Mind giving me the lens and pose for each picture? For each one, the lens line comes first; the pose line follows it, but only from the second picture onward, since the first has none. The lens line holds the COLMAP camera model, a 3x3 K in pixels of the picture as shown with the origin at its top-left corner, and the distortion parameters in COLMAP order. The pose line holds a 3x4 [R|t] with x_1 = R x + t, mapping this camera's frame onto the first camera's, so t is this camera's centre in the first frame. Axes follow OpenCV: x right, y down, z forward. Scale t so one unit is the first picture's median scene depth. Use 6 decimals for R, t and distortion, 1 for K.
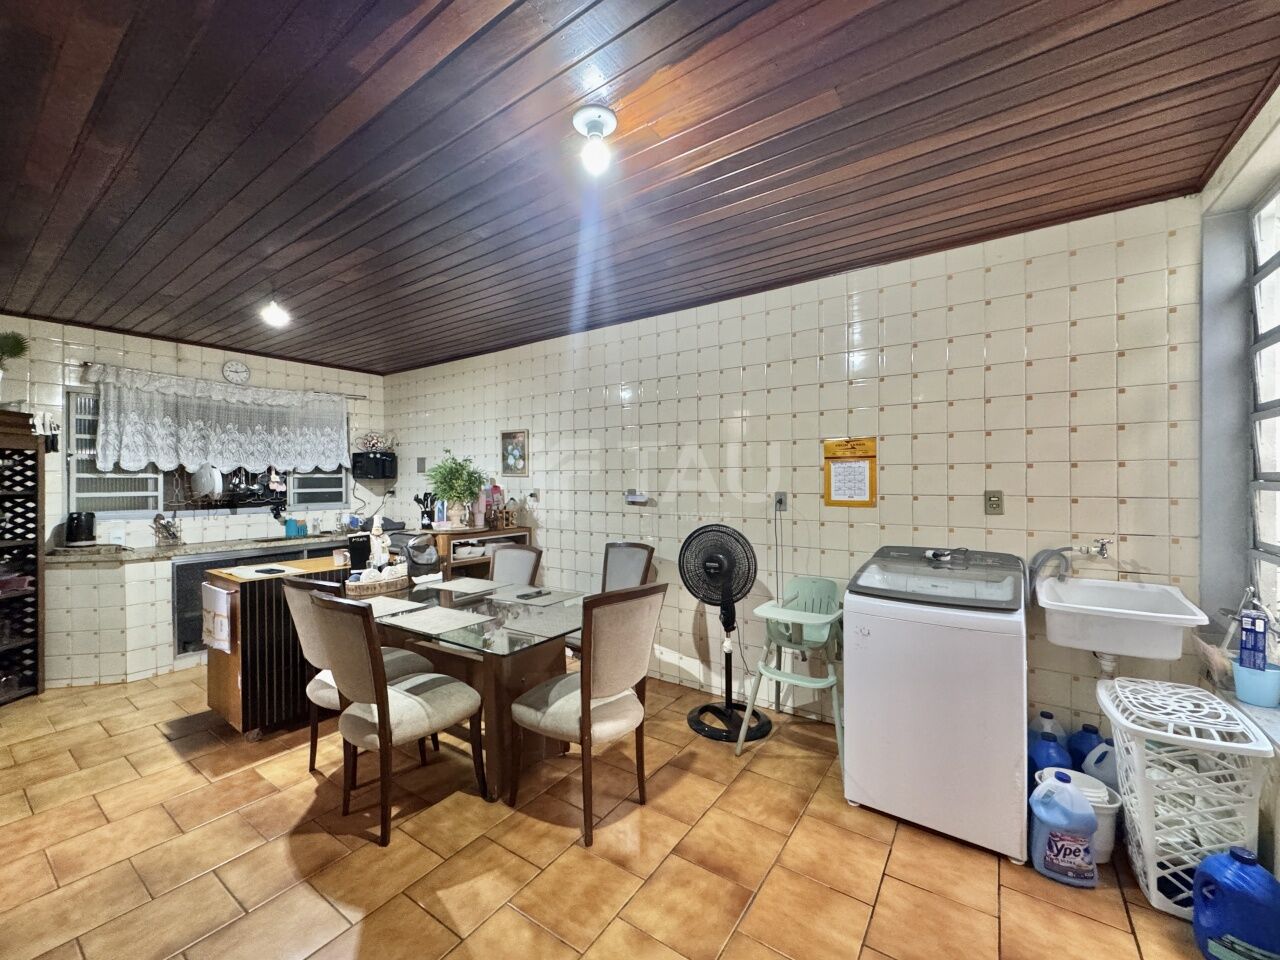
lens RADIAL K [[510.0, 0, 637.8], [0, 510.0, 479.9], [0, 0, 1]] dist [-0.004256, 0.000817]
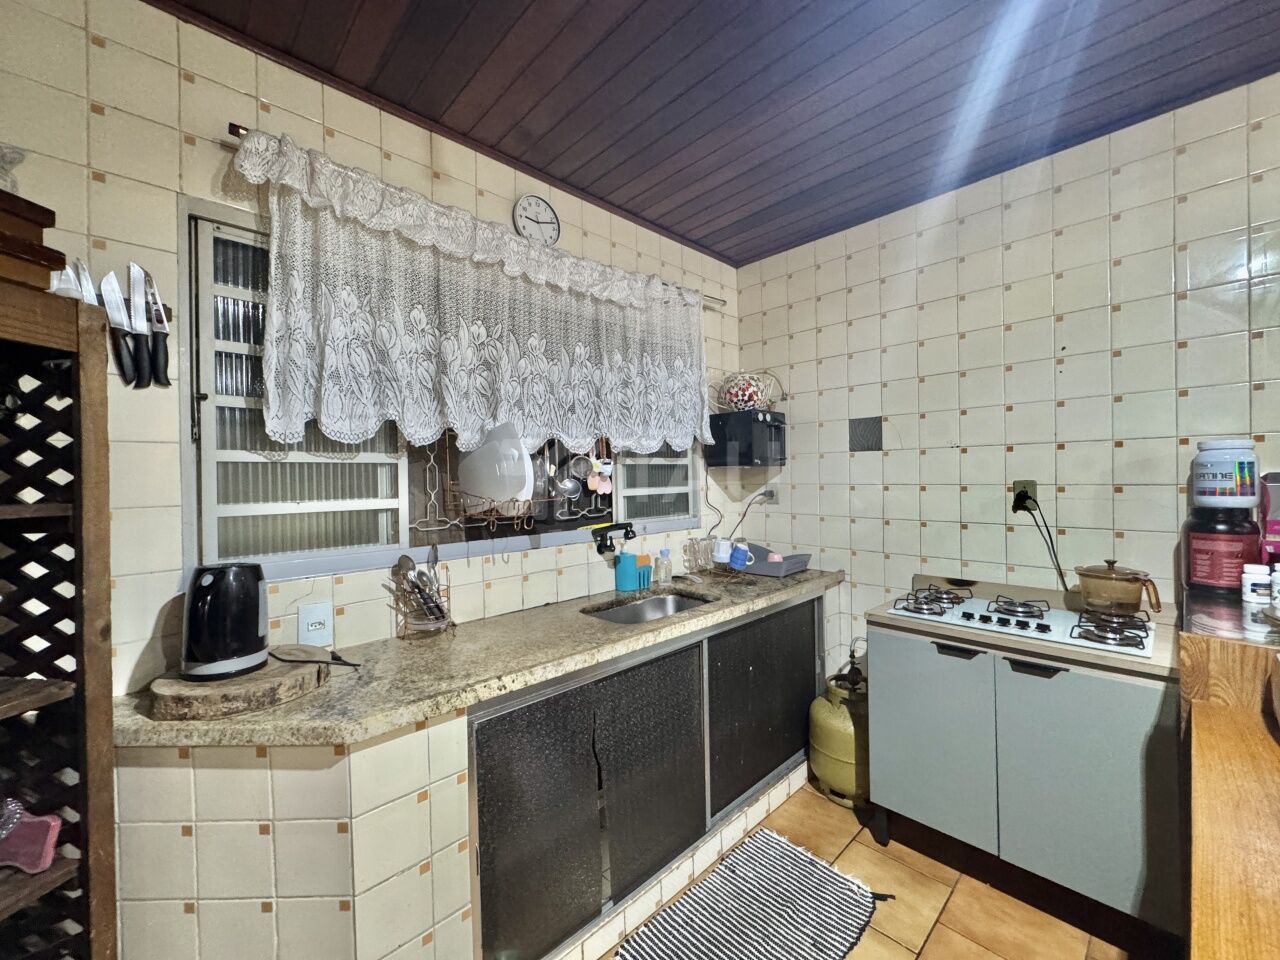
lens RADIAL K [[510.0, 0, 640.6], [0, 510.0, 481.2], [0, 0, 1]] dist [-0.004256, 0.000817]
pose [[0.981328, -0.008522, -0.192154, -0.711977], [0.010144, 0.999921, 0.007458, 0.009134], [0.192075, -0.009268, 0.981337, 0.674516]]
